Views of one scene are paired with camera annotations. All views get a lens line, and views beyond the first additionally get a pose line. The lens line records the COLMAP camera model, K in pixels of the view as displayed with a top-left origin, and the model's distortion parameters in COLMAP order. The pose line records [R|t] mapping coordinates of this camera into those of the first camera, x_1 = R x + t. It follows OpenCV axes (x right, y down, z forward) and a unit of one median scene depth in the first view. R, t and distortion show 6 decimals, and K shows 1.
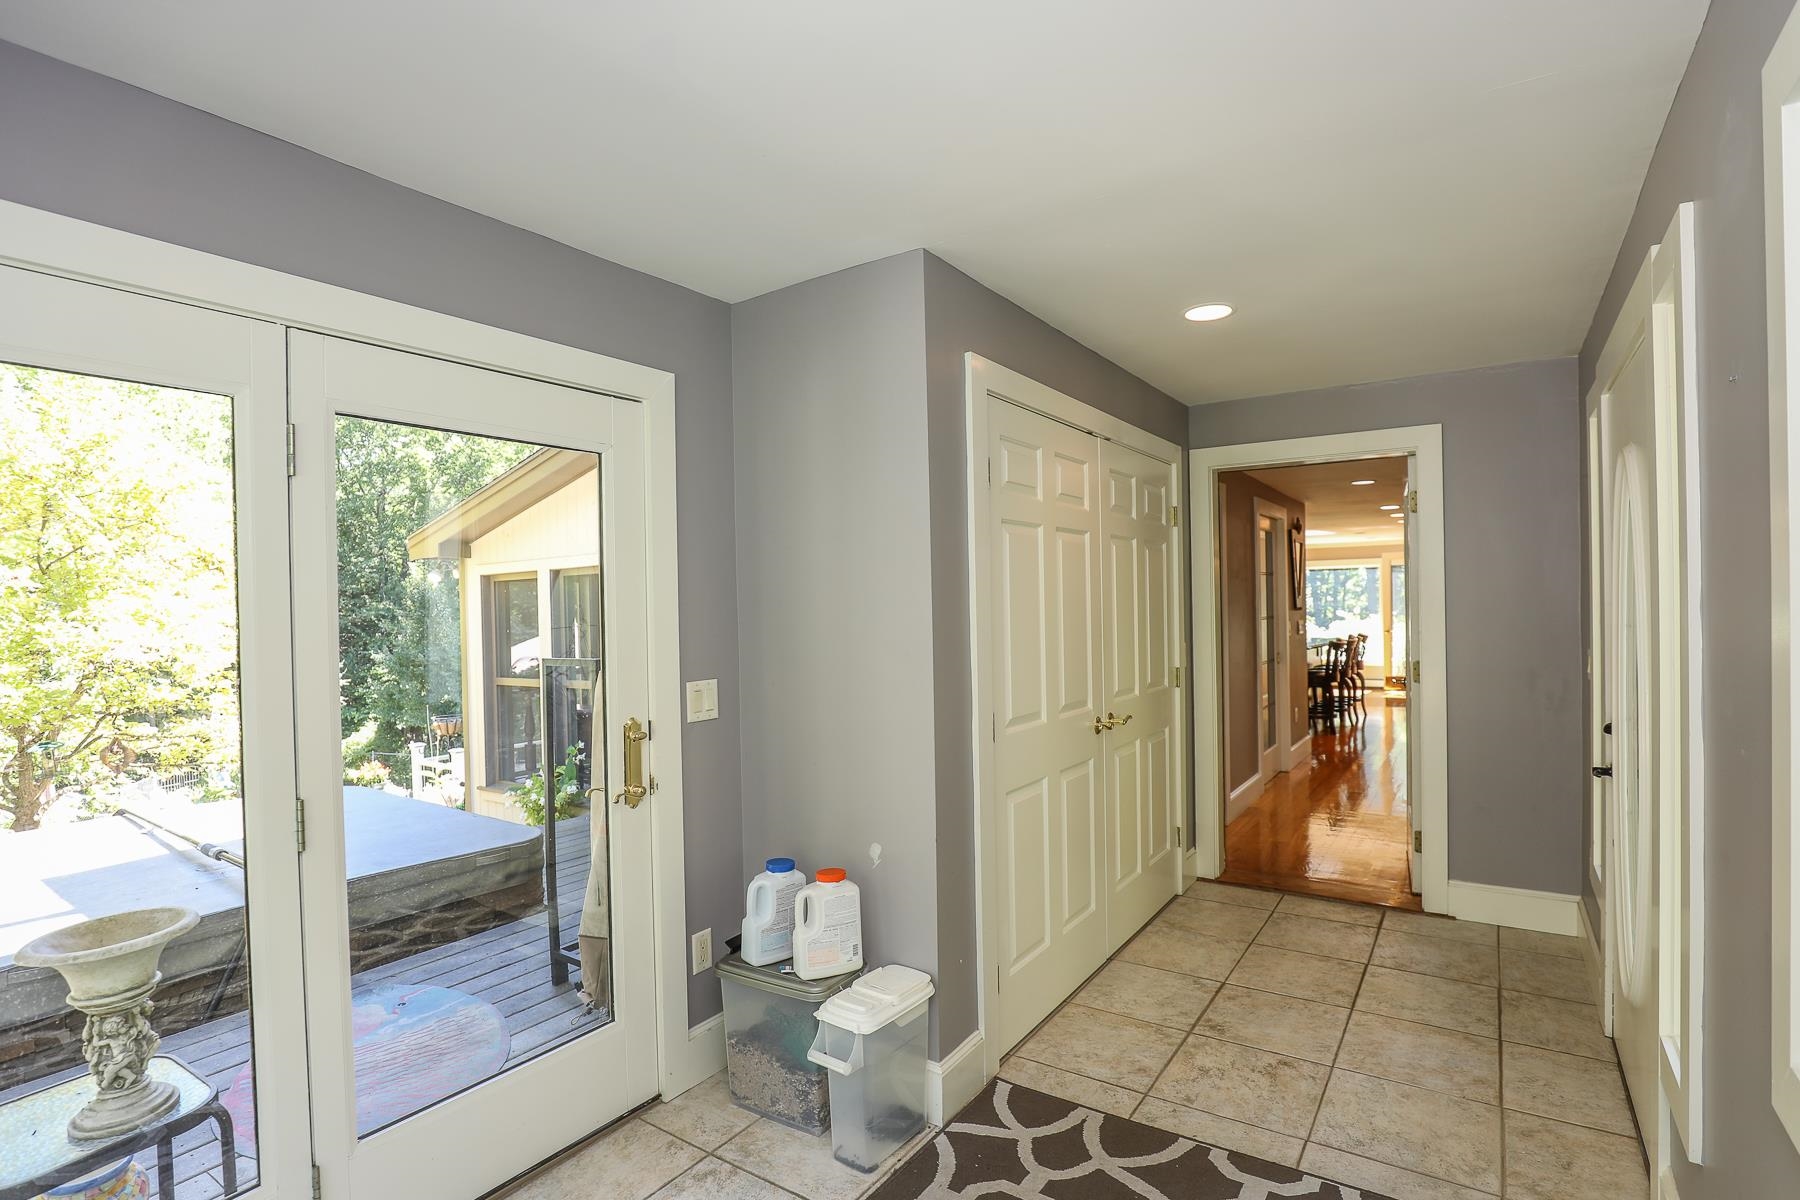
lens RADIAL K [[857.1, 0, 901.9], [0, 857.1, 610.7], [0, 0, 1]] dist [-0.022301, 0.000905]
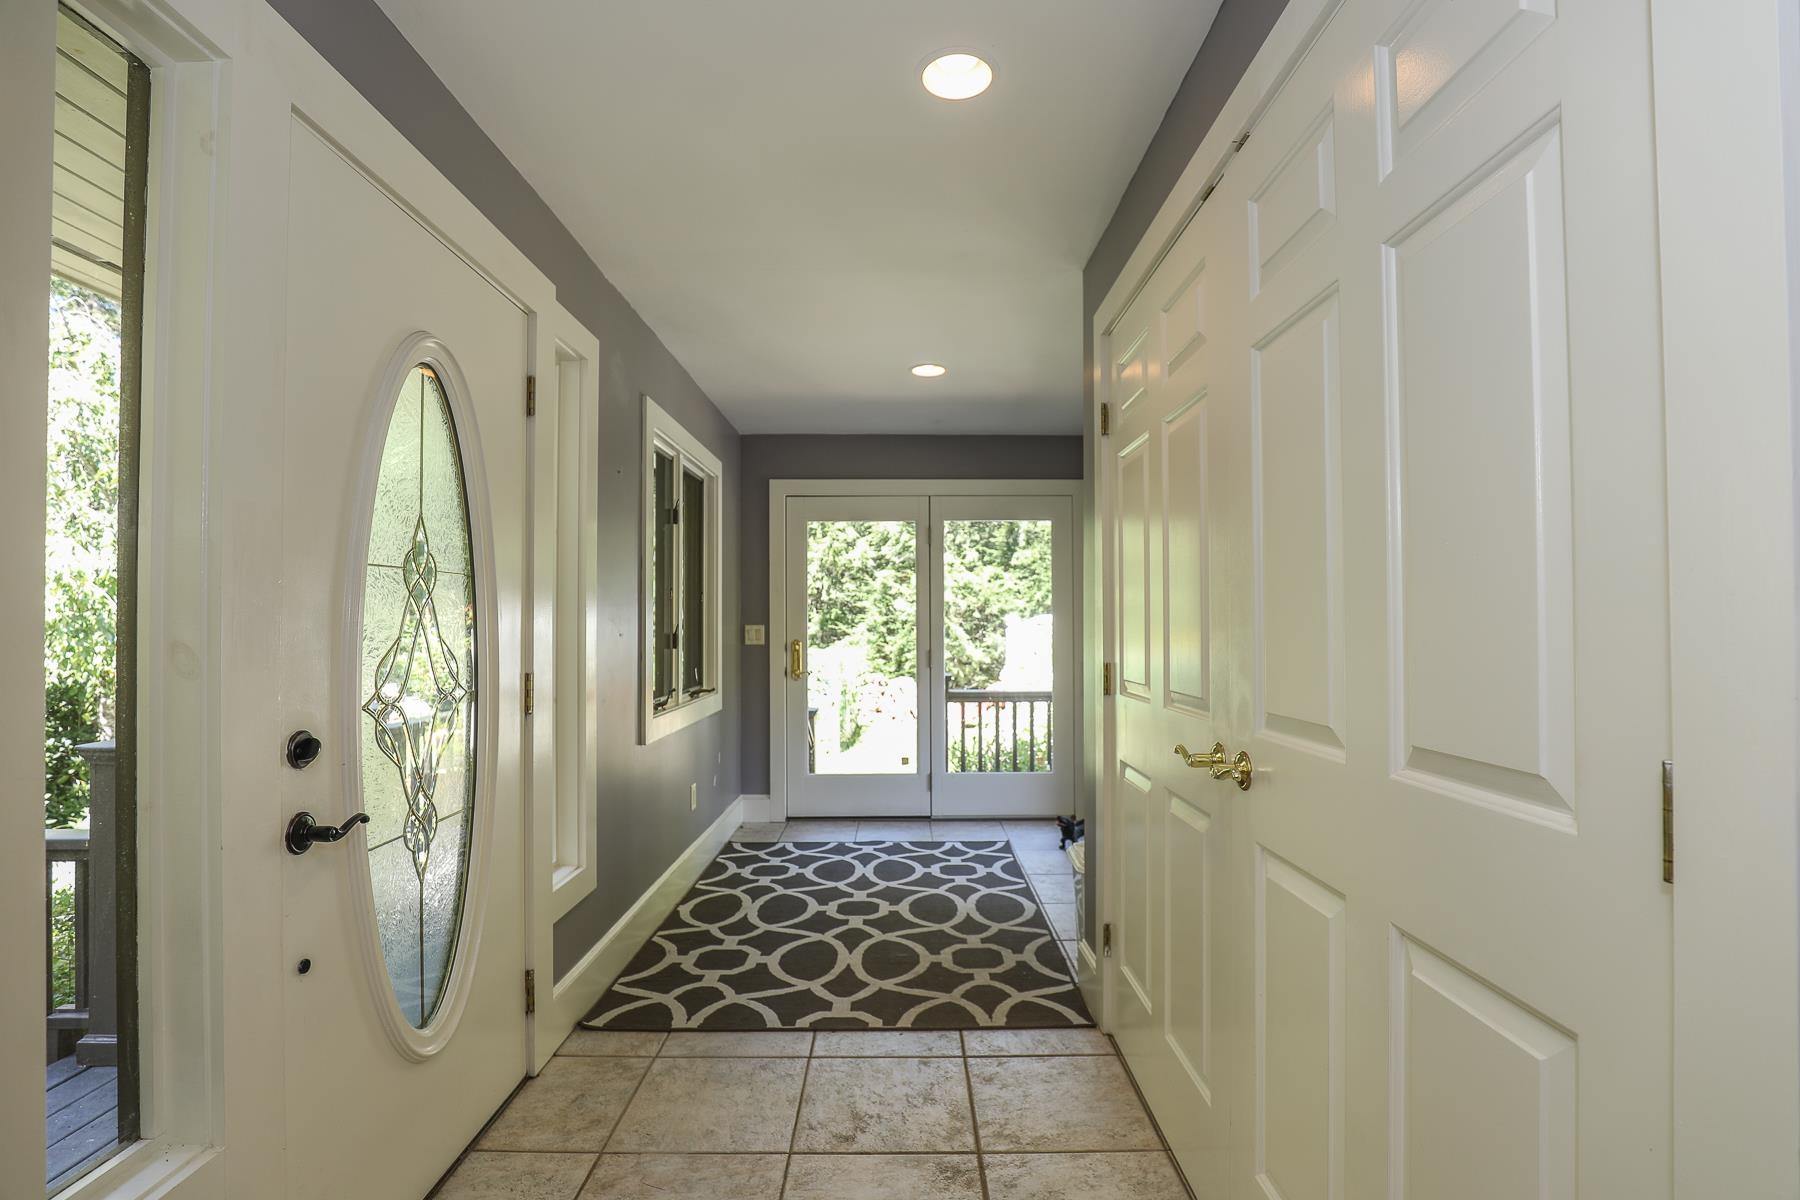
lens RADIAL K [[857.1, 0, 901.9], [0, 857.1, 610.7], [0, 0, 1]] dist [-0.022301, 0.000905]
pose [[-0.820403, 0.010620, -0.571687, 0.905881], [0.012404, 0.999923, 0.000775, 0.063848], [0.571651, -0.006455, -0.820471, 1.781859]]
